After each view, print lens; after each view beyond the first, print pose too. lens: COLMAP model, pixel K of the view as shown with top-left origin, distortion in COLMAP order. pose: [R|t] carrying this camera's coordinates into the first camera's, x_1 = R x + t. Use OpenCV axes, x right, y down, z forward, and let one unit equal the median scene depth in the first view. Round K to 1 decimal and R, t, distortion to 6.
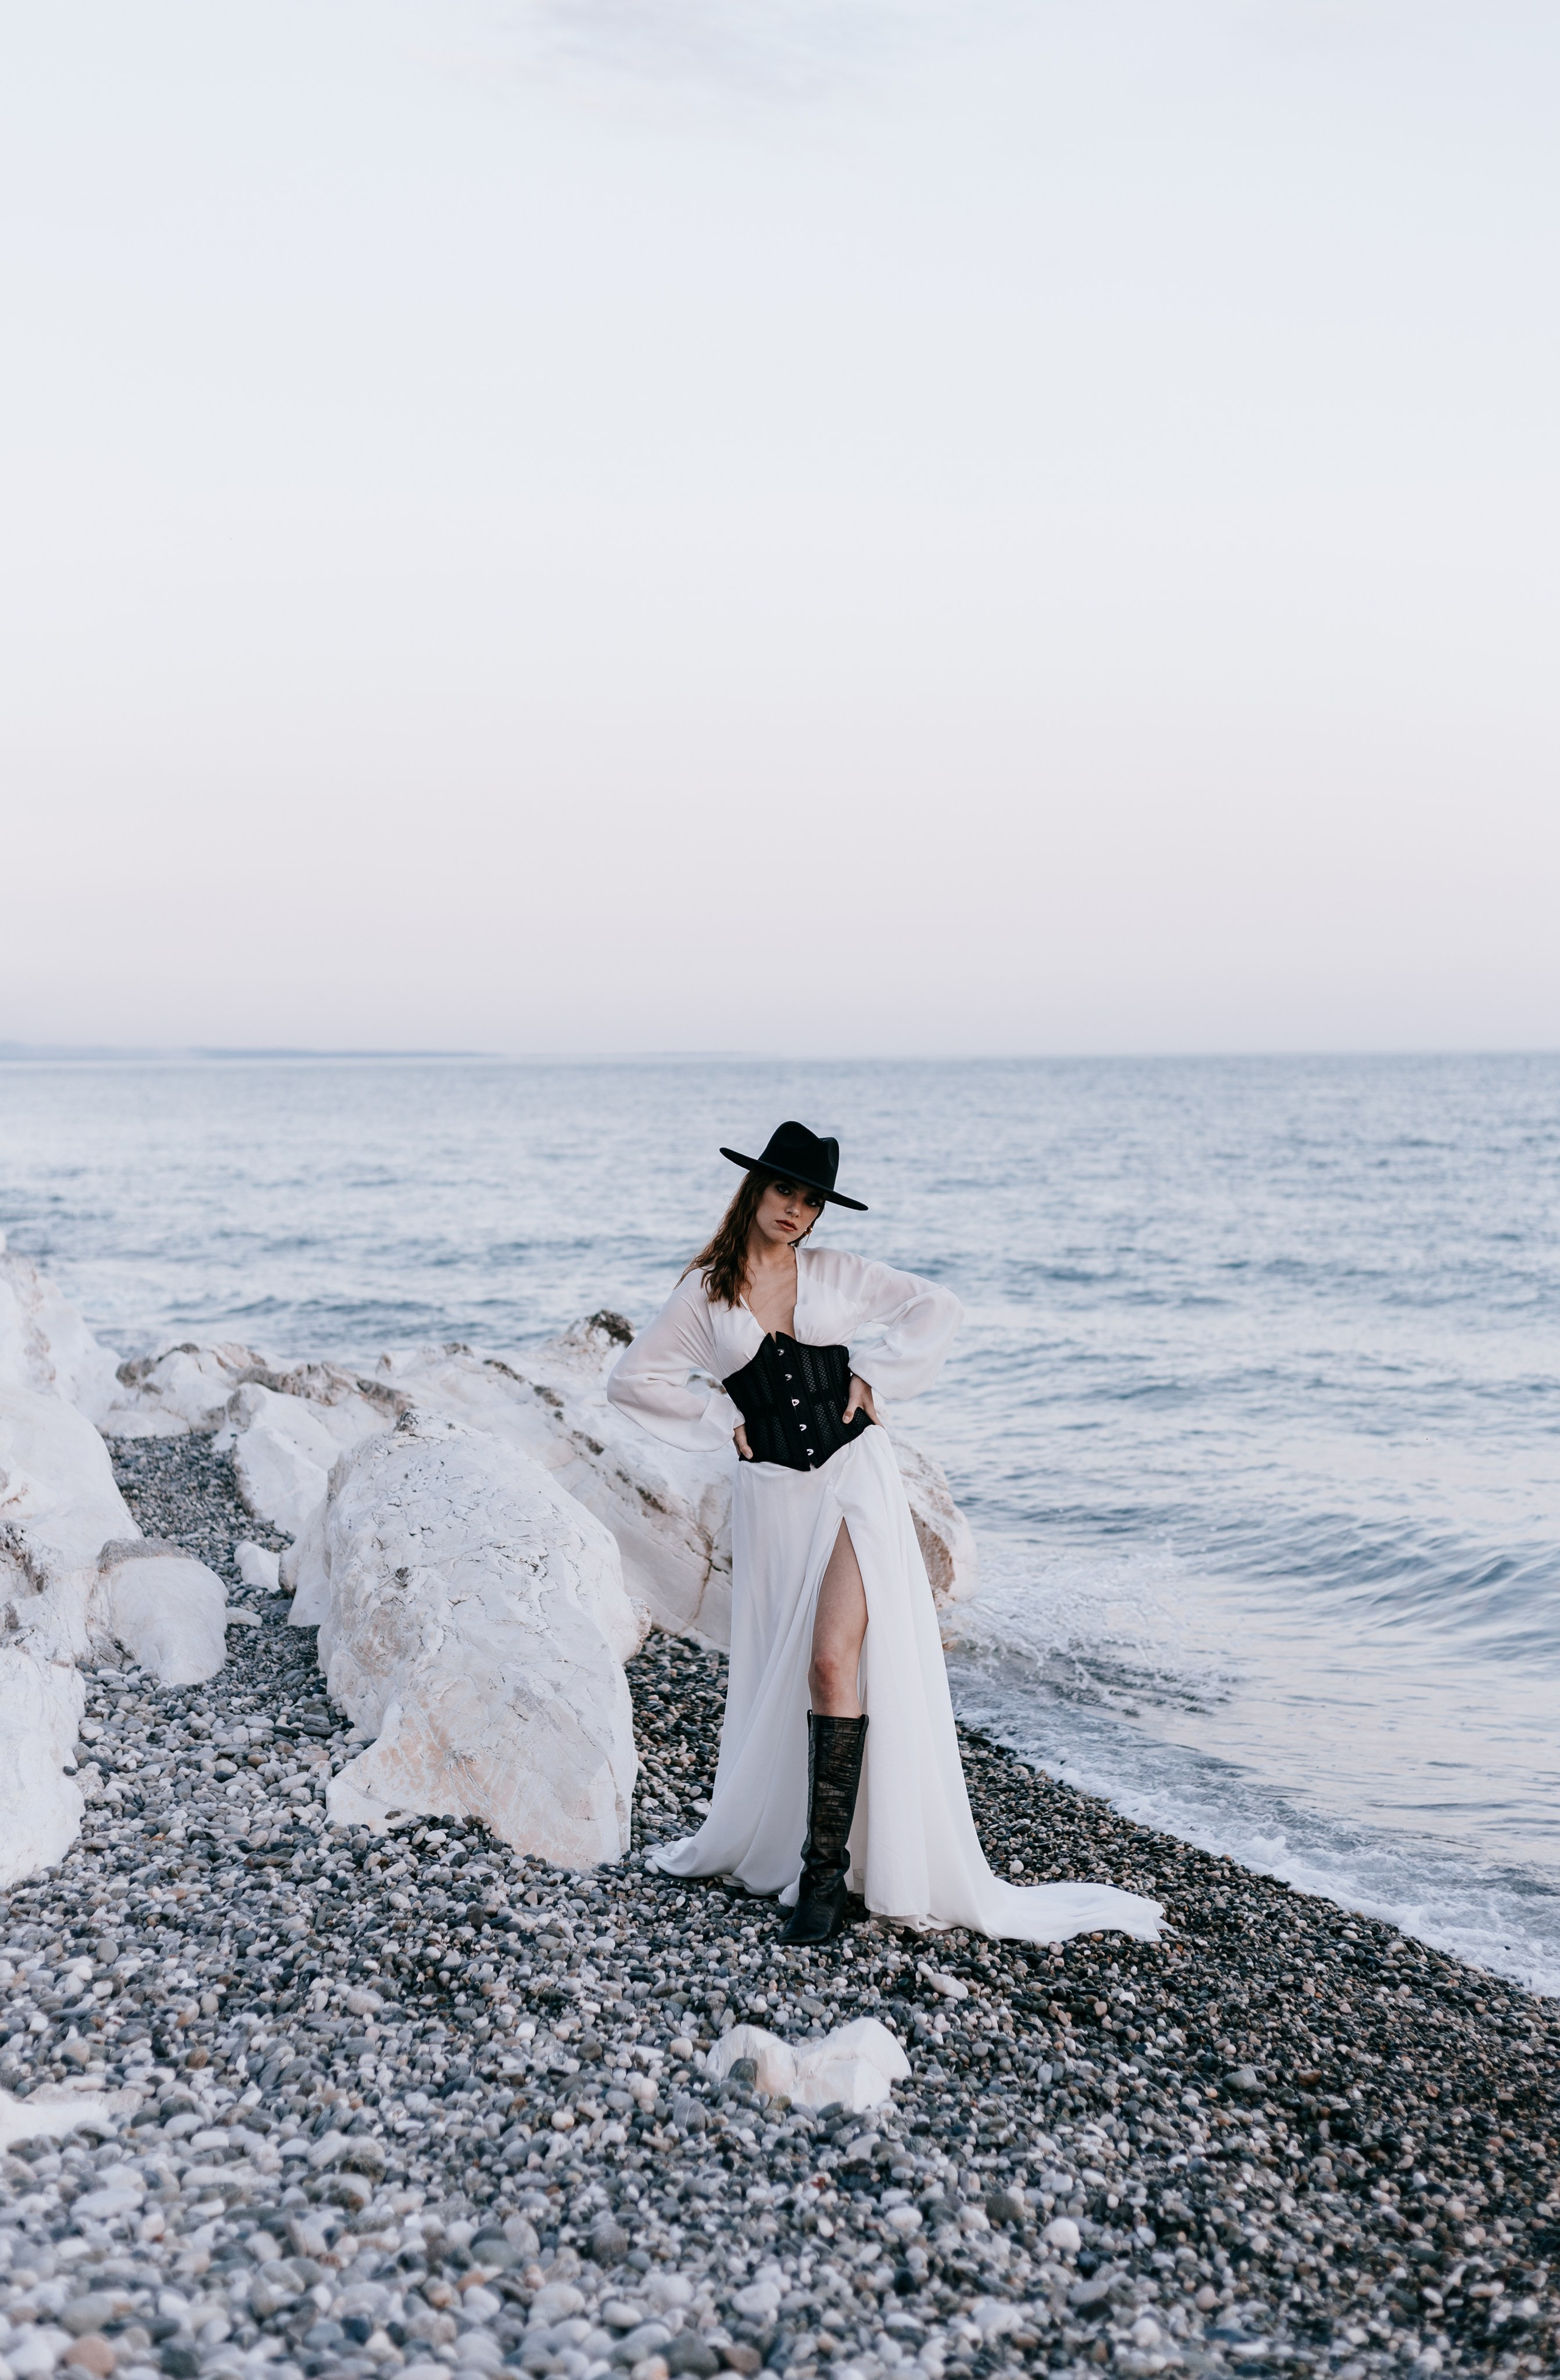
lens RADIAL K [[3344.7, 0, 780.0], [0, 3344.7, 1190.0], [0, 0, 1]] dist [0.002146, 0.016042]
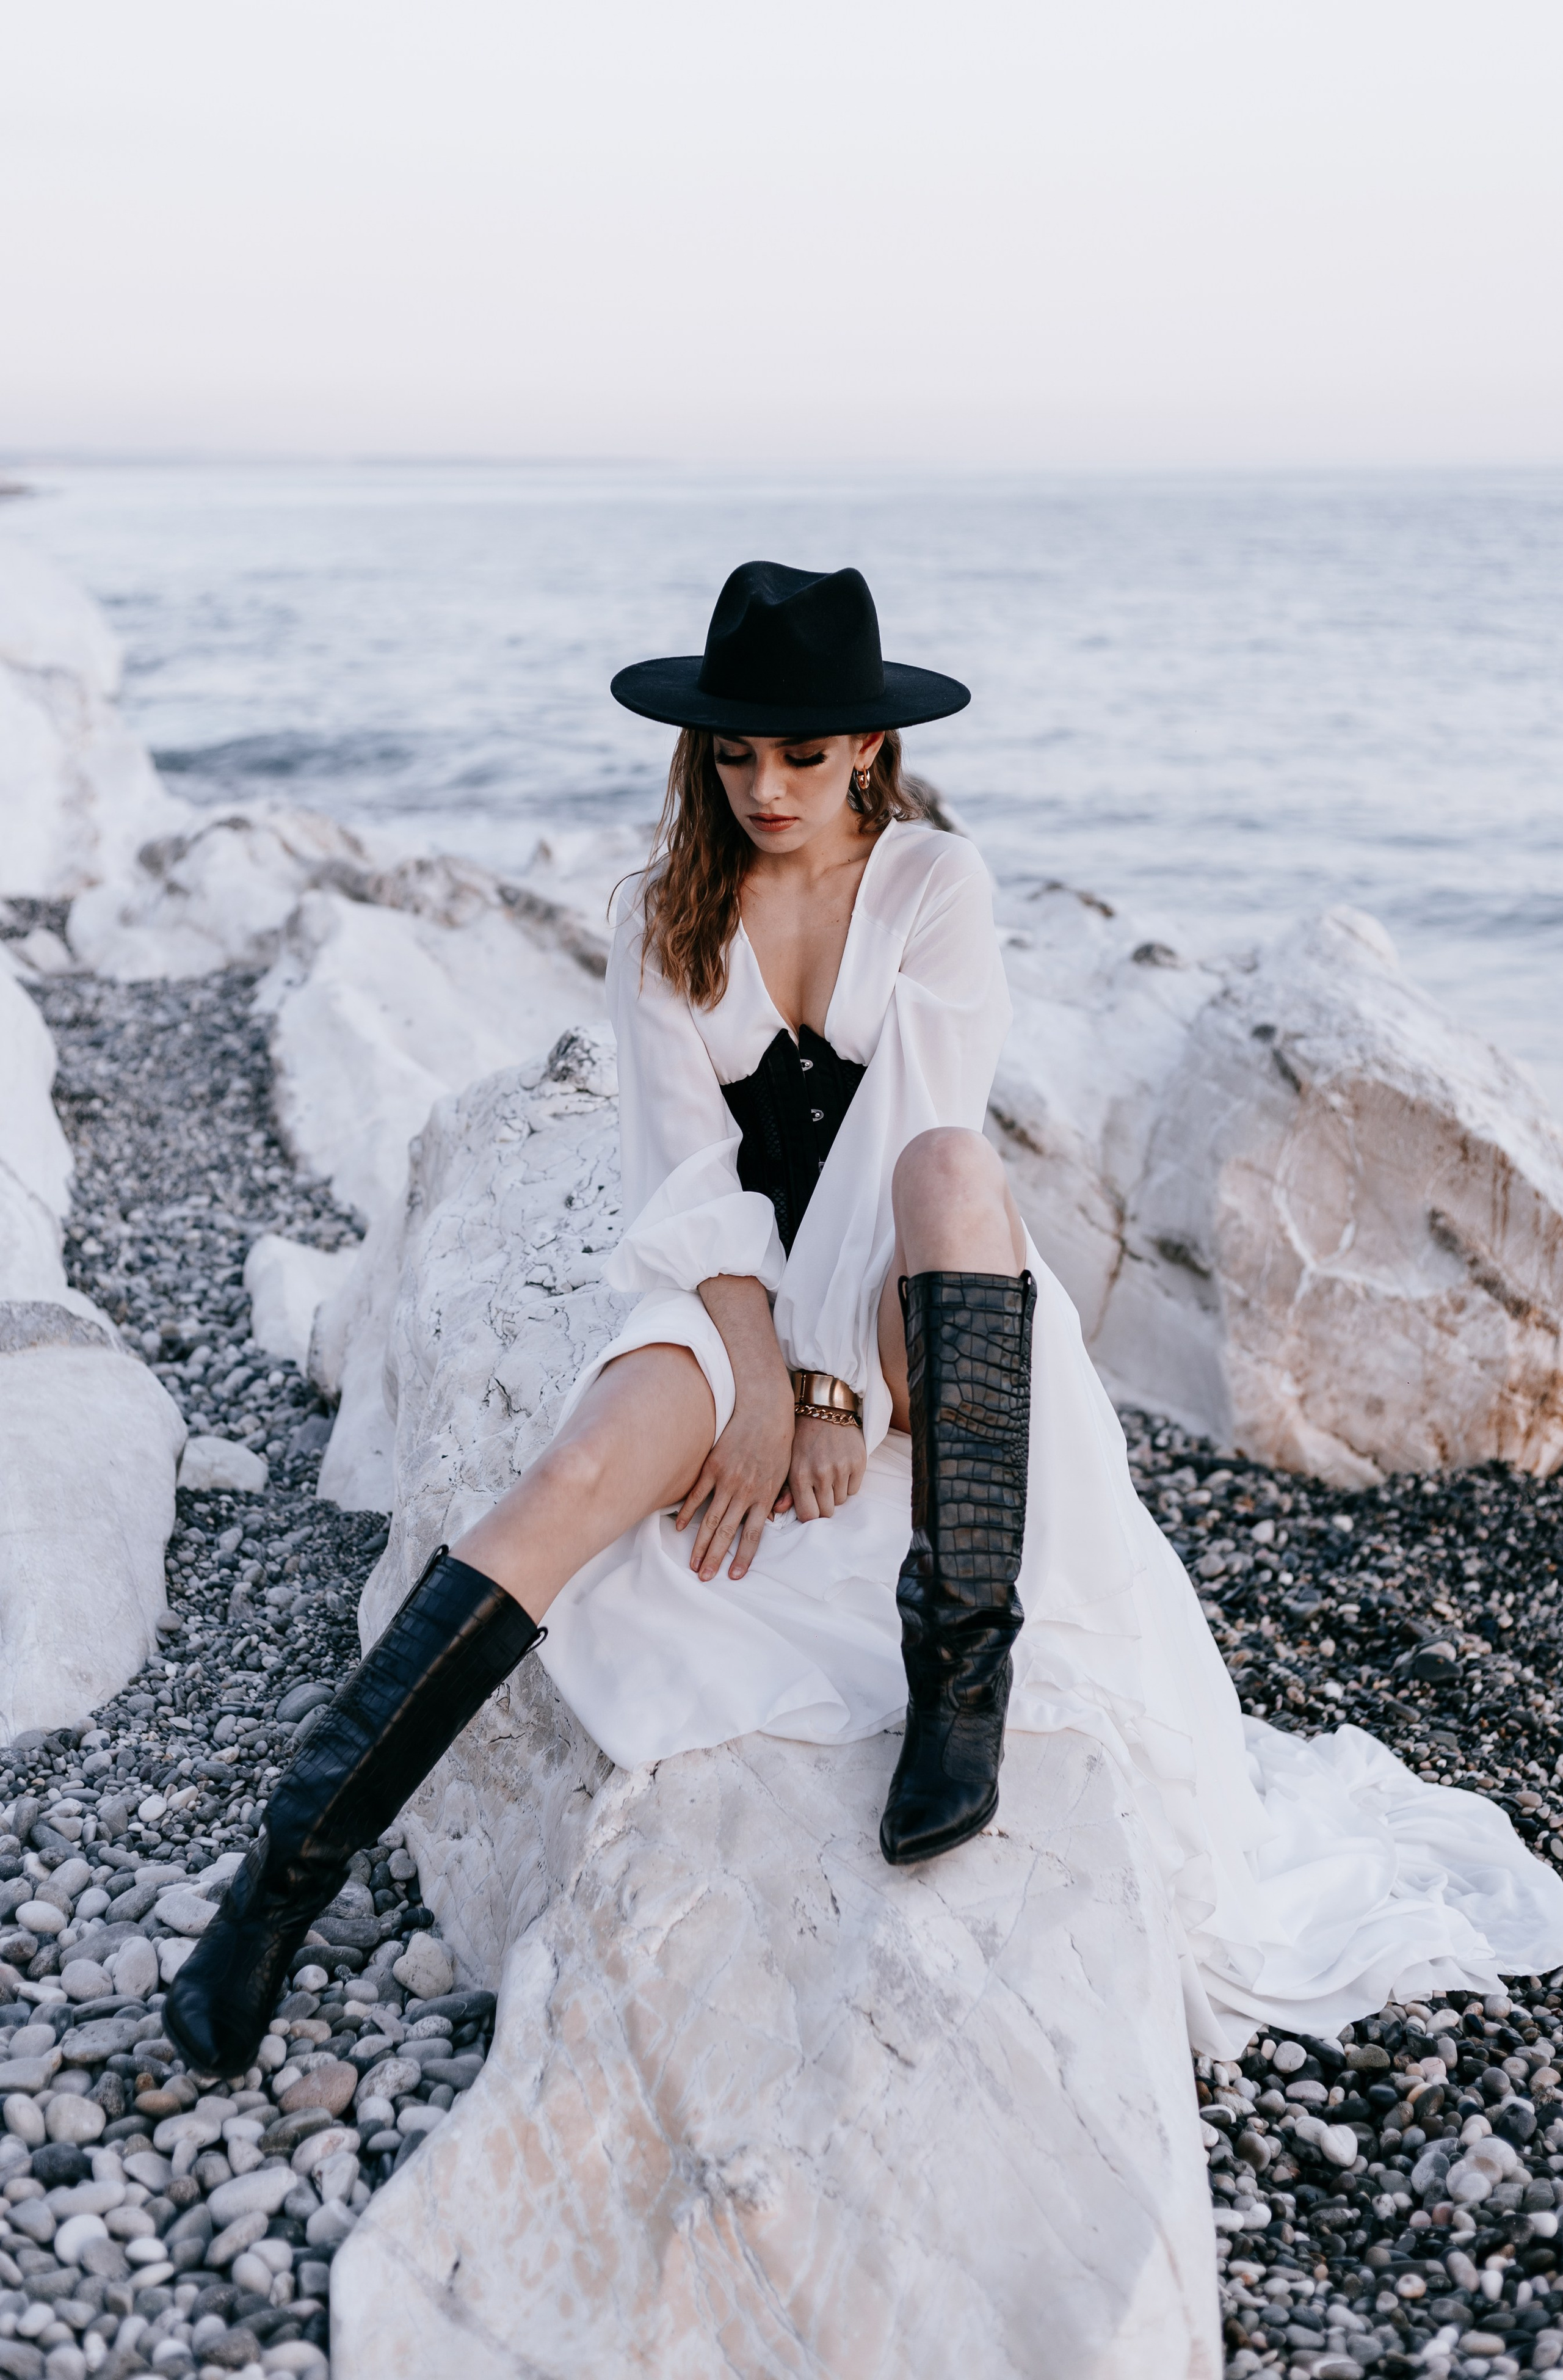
lens RADIAL K [[3367.8, 0, 781.5], [0, 3367.8, 1190.0], [0, 0, 1]] dist [0.005034, -0.001272]
pose [[0.998537, 0.013179, -0.052439, -0.072684], [-0.003949, 0.985026, 0.172358, 0.009631], [0.053925, -0.171899, 0.983638, 0.679321]]
